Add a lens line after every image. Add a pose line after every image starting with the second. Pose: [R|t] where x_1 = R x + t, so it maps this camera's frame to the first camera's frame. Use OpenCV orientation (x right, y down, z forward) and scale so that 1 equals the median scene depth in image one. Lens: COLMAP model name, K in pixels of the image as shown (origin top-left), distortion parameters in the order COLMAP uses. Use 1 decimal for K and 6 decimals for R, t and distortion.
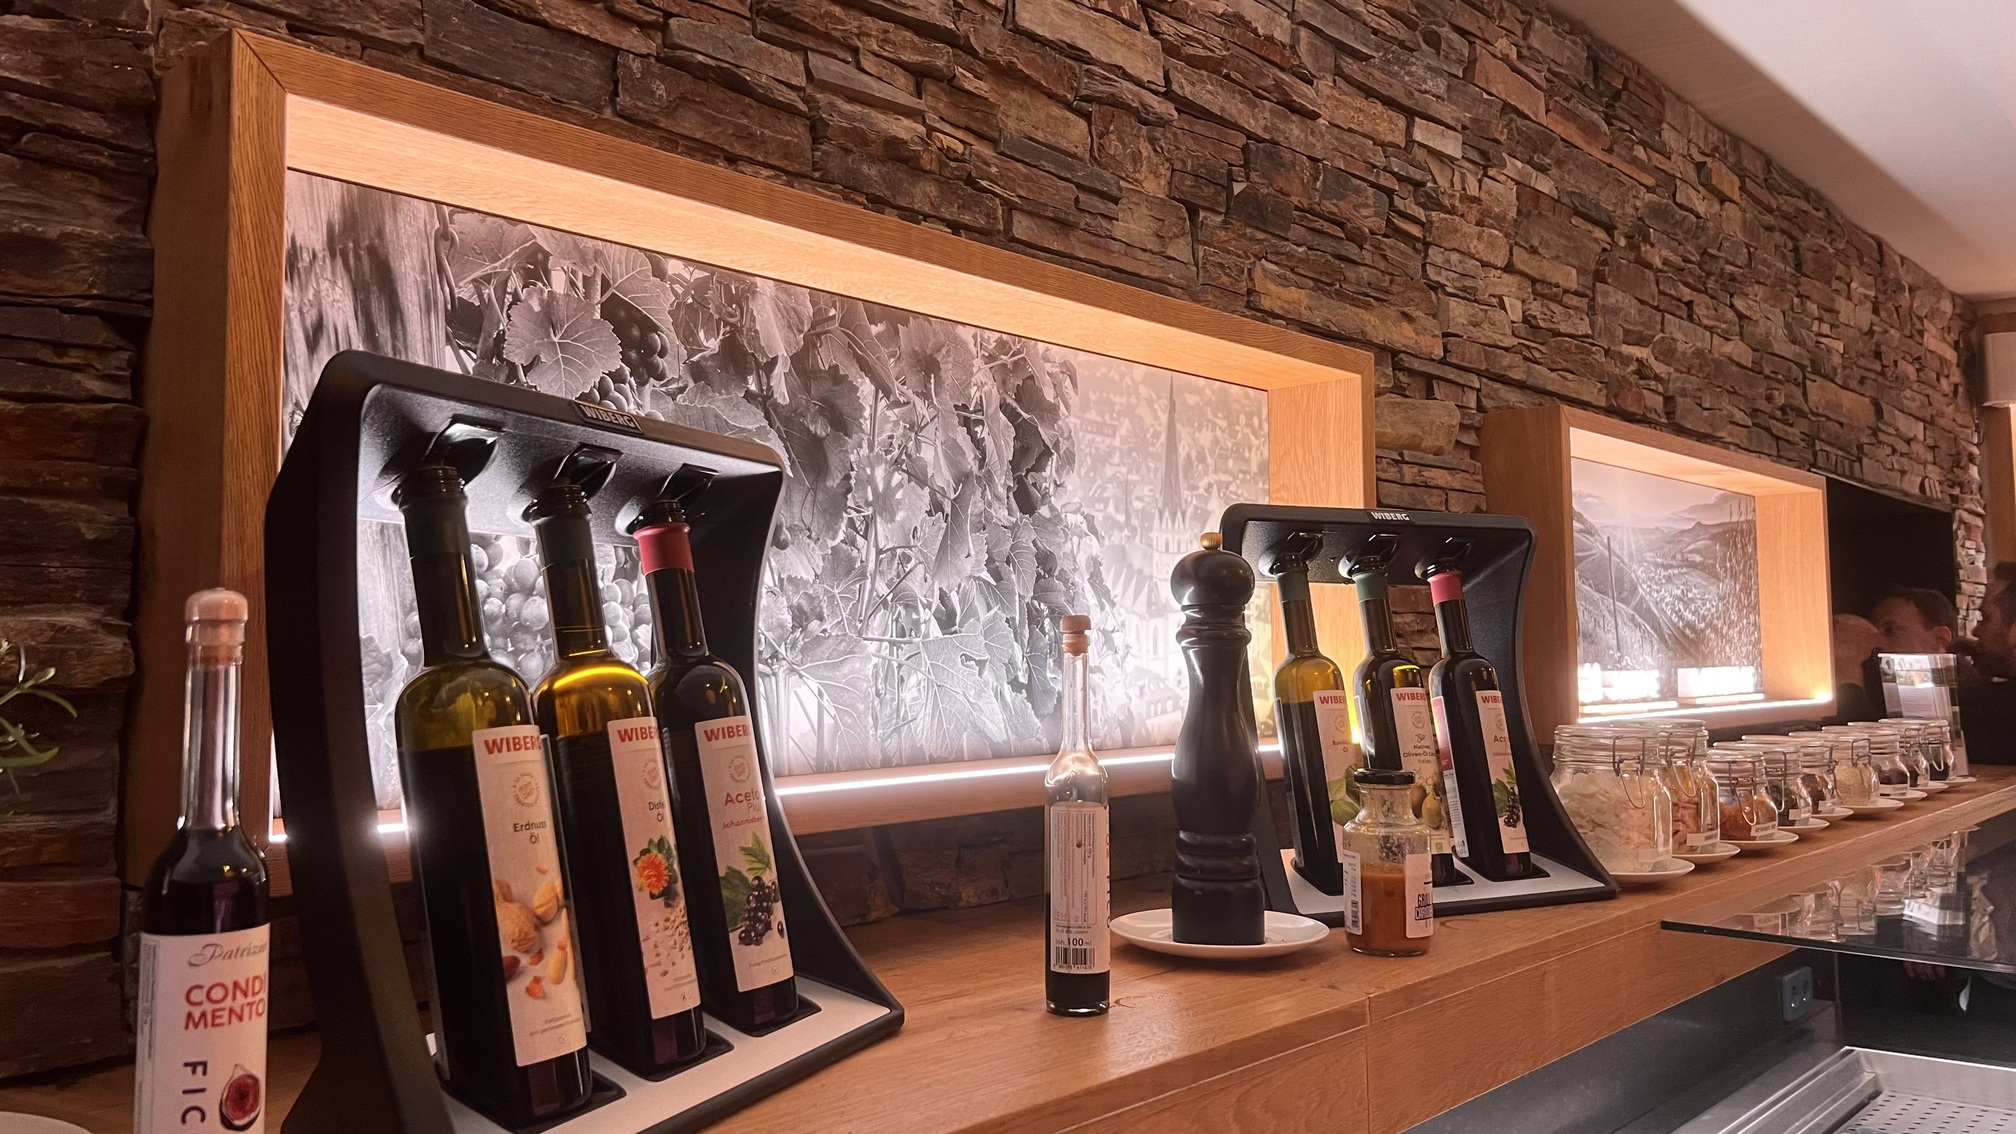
lens RADIAL K [[1536.0, 0, 1007.8], [0, 1536.0, 563.6], [0, 0, 1]] dist [0.011307, -0.002318]
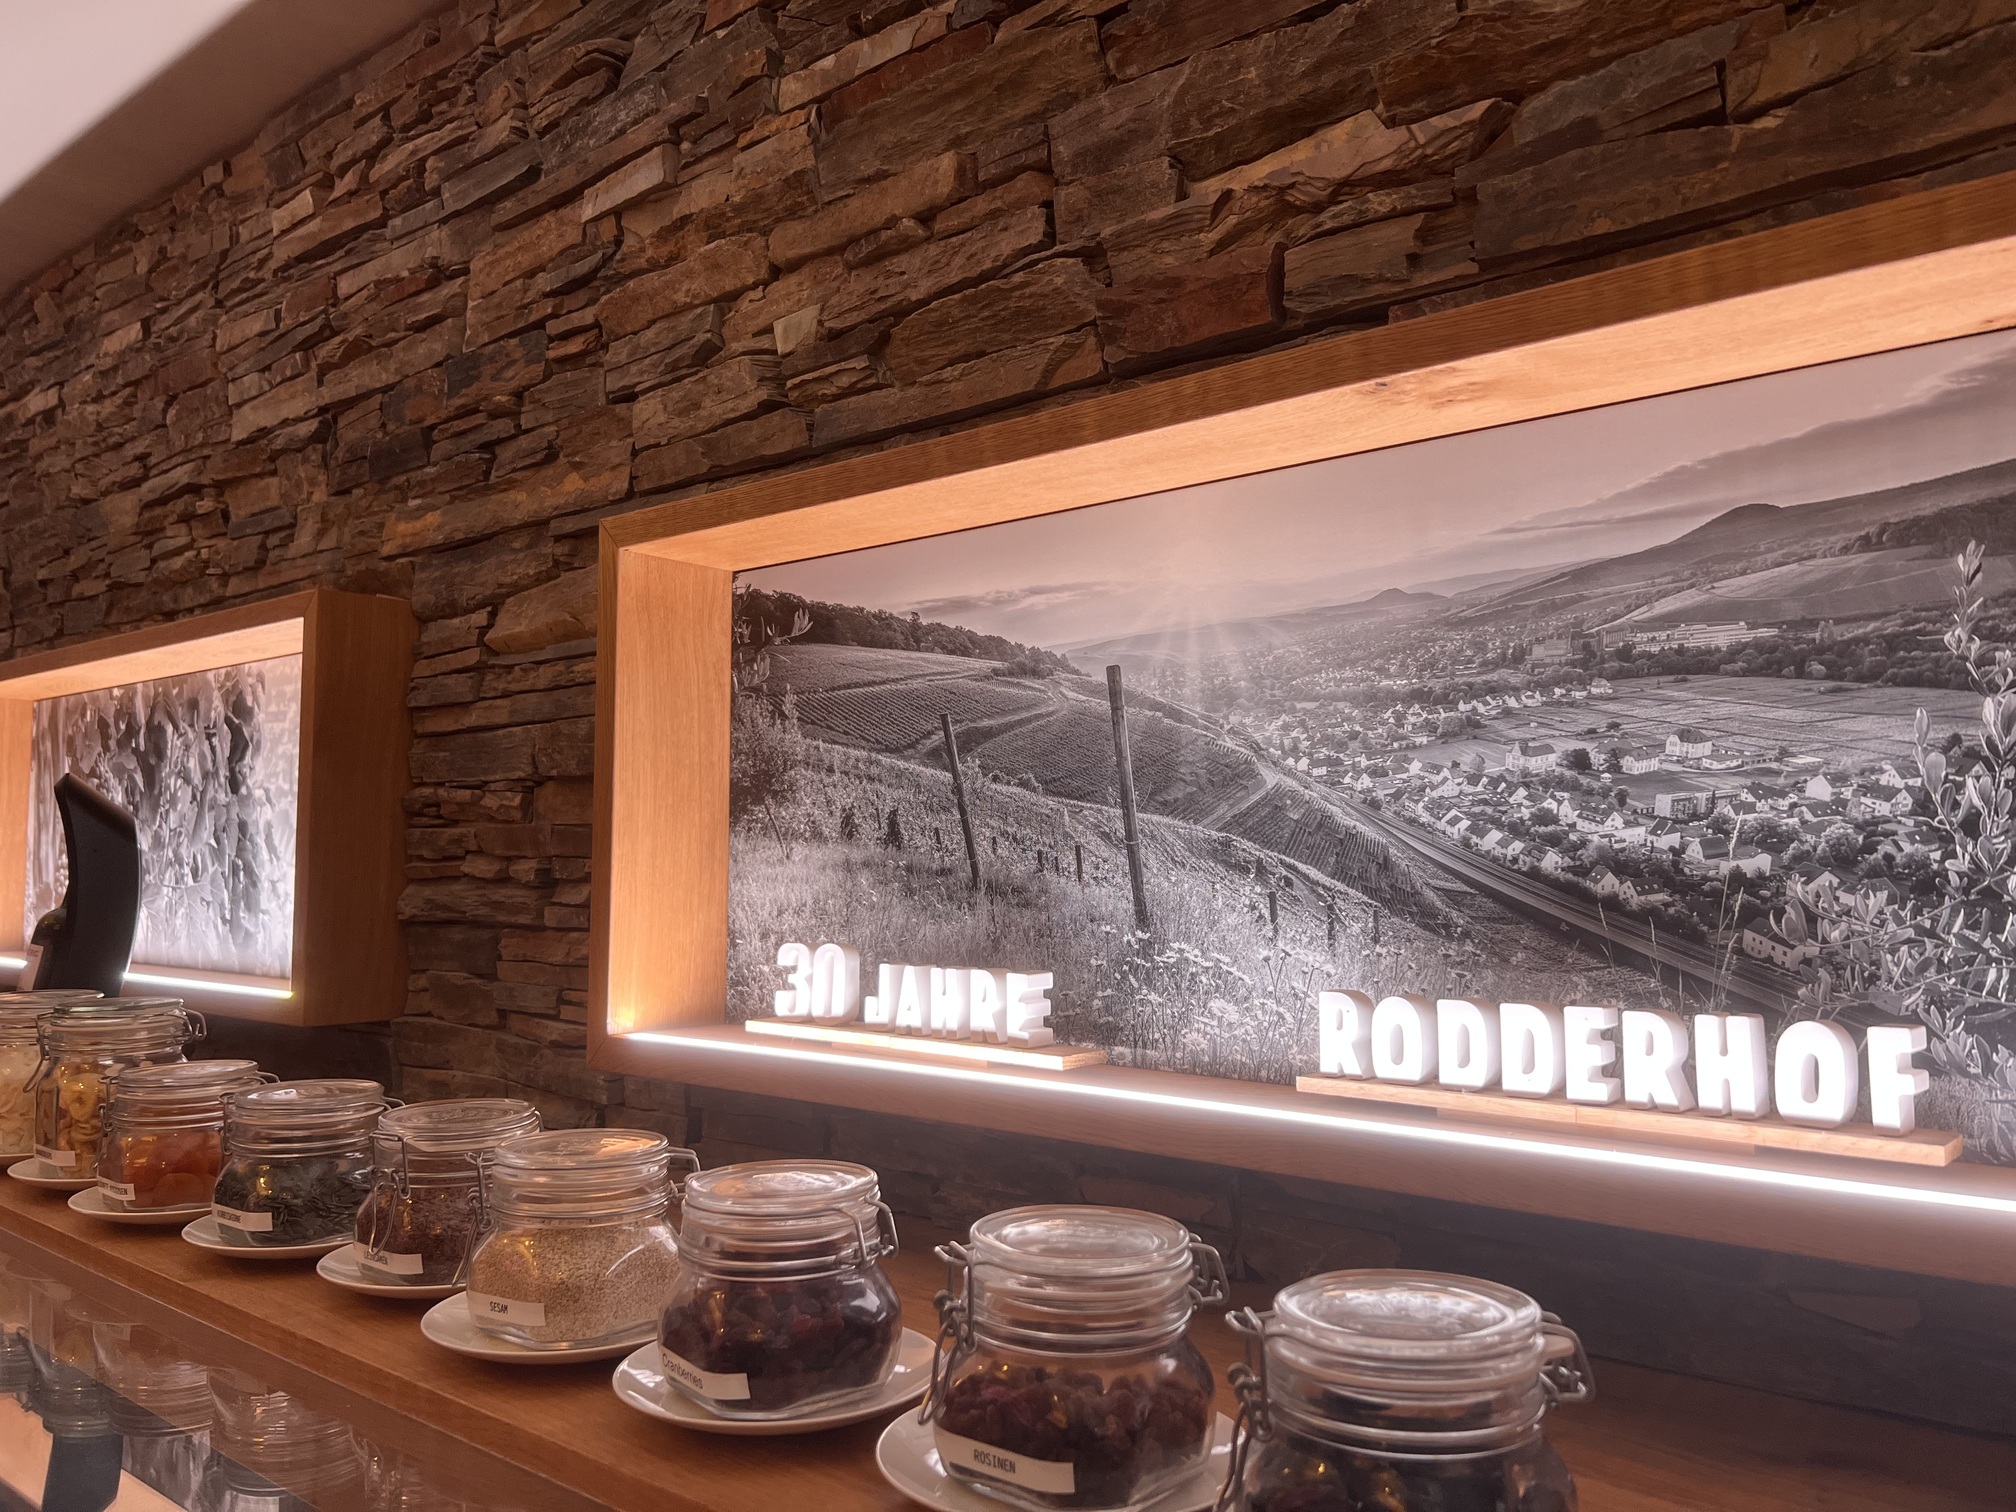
lens RADIAL K [[1498.4, 0, 1004.5], [0, 1498.4, 758.6], [0, 0, 1]] dist [0.013250, 0.000848]
pose [[0.051011, -0.071558, -0.996131, 1.395871], [0.052631, 0.996236, -0.068870, 0.064785], [0.997310, -0.048914, 0.054585, 1.634755]]
